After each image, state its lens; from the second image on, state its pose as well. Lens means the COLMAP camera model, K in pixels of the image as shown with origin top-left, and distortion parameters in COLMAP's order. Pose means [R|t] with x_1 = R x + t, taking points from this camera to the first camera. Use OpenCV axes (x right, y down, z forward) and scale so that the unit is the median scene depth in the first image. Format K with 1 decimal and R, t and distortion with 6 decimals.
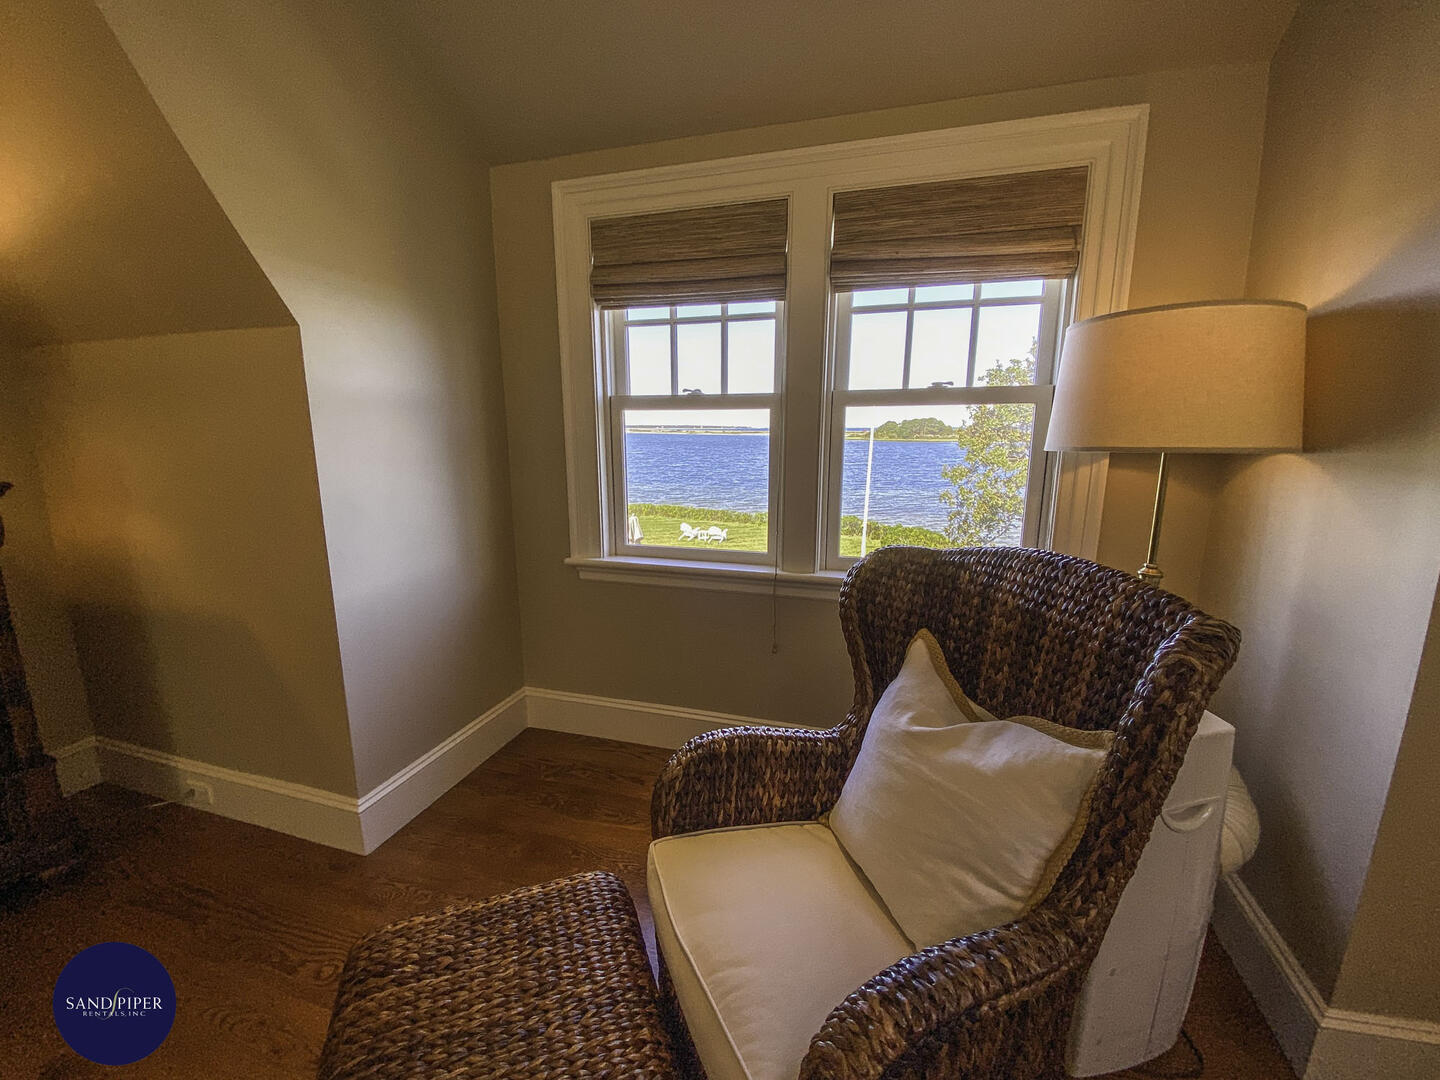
lens RADIAL K [[599.7, 0, 720.8], [0, 599.7, 547.5], [0, 0, 1]] dist [0.021368, -0.024462]
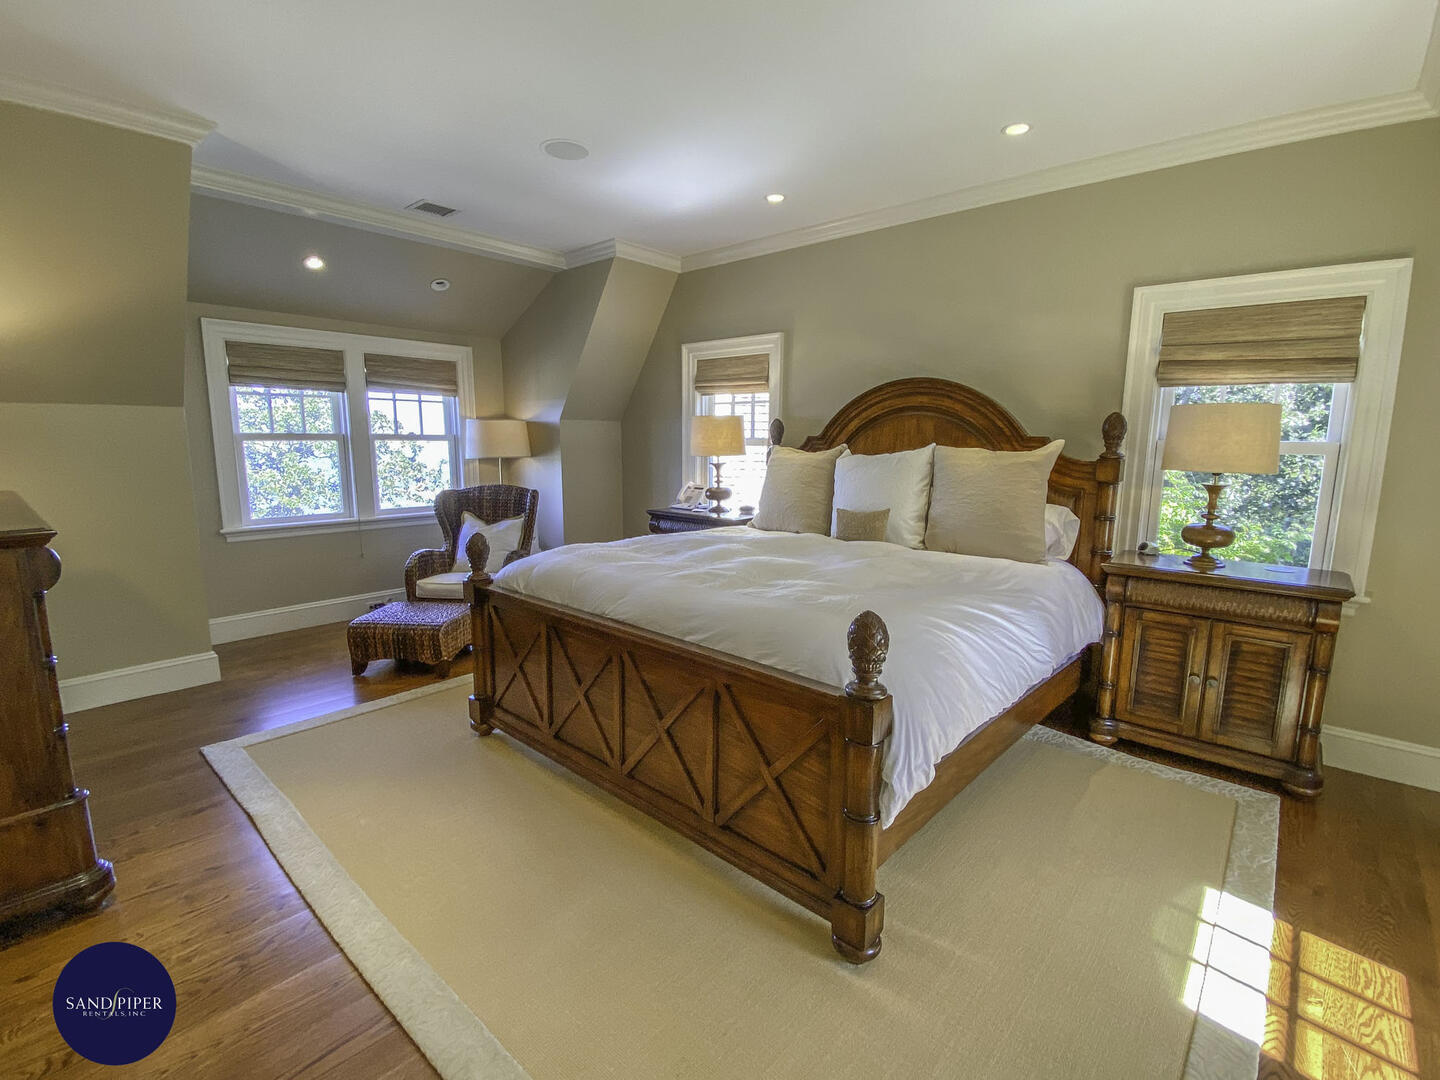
lens RADIAL K [[646.5, 0, 720.0], [0, 646.5, 540.0], [0, 0, 1]] dist [0.000294, 0.000033]
pose [[0.421750, -0.134167, 0.896731, -1.520354], [0.168636, 0.983343, 0.067813, 0.186904], [-0.890892, 0.122621, 0.437350, -1.202300]]
